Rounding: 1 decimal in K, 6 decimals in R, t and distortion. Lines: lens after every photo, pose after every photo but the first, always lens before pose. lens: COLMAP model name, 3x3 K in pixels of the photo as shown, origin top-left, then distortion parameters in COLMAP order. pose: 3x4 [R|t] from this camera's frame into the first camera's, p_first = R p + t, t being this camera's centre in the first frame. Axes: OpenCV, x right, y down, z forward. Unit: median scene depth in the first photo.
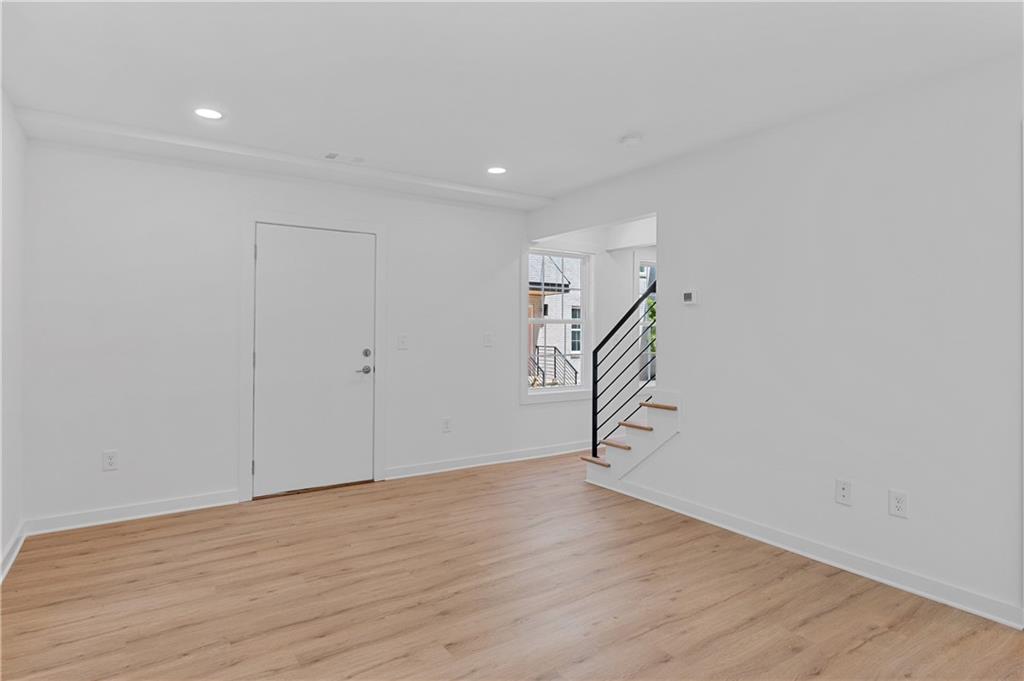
lens RADIAL K [[546.8, 0, 512.8], [0, 546.8, 334.8], [0, 0, 1]] dist [-0.008165, 0.000316]
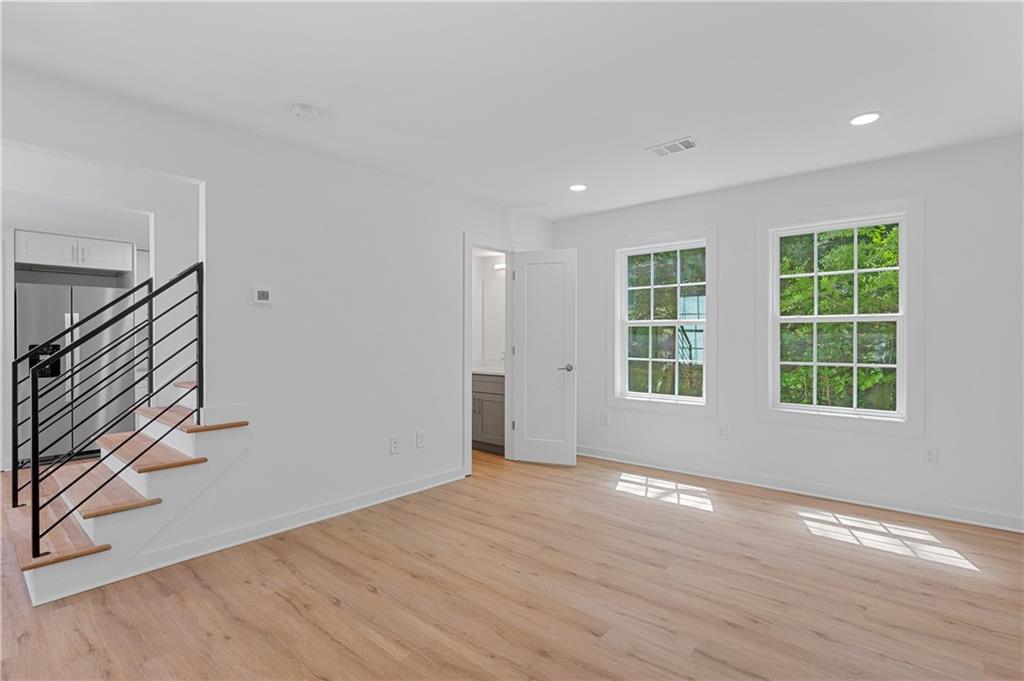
lens RADIAL K [[483.3, 0, 511.8], [0, 483.3, 342.1], [0, 0, 1]] dist [-0.004941, -0.000646]
pose [[-0.258476, -0.013959, 0.965917, -0.687744], [0.004401, 0.999868, 0.015627, -0.003711], [-0.966008, 0.008290, -0.258381, 0.997985]]
